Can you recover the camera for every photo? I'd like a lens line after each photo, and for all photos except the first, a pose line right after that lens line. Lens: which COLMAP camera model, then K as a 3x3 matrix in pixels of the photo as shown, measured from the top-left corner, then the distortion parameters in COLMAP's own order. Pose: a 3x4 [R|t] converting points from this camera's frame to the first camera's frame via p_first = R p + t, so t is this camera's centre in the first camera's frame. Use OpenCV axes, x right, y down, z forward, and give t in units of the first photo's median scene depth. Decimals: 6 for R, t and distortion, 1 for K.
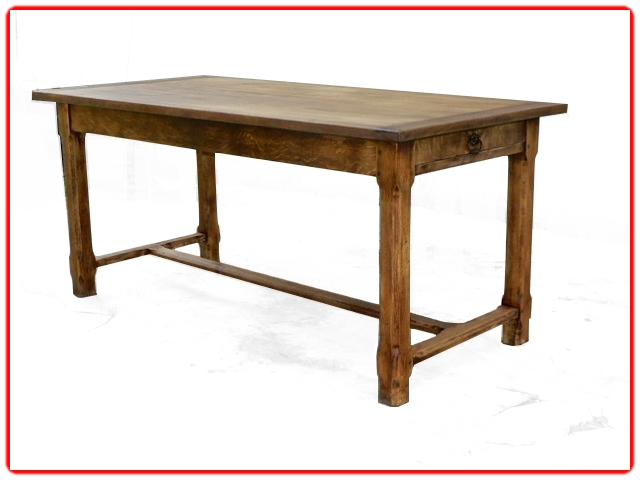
lens RADIAL K [[931.1, 0, 320.5], [0, 931.1, 238.9], [0, 0, 1]] dist [0.053829, 0.000000]
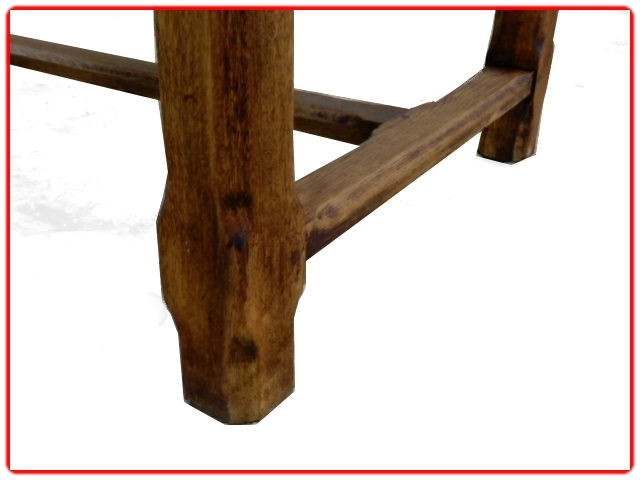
lens RADIAL K [[709.7, 0, 320.7], [0, 709.7, 238.5], [0, 0, 1]] dist [0.009041, 0.000000]
pose [[0.980775, -0.061374, 0.185238, 0.065522], [0.017266, 0.972824, 0.230899, 0.081256], [-0.194375, -0.223262, 0.955182, 0.791937]]
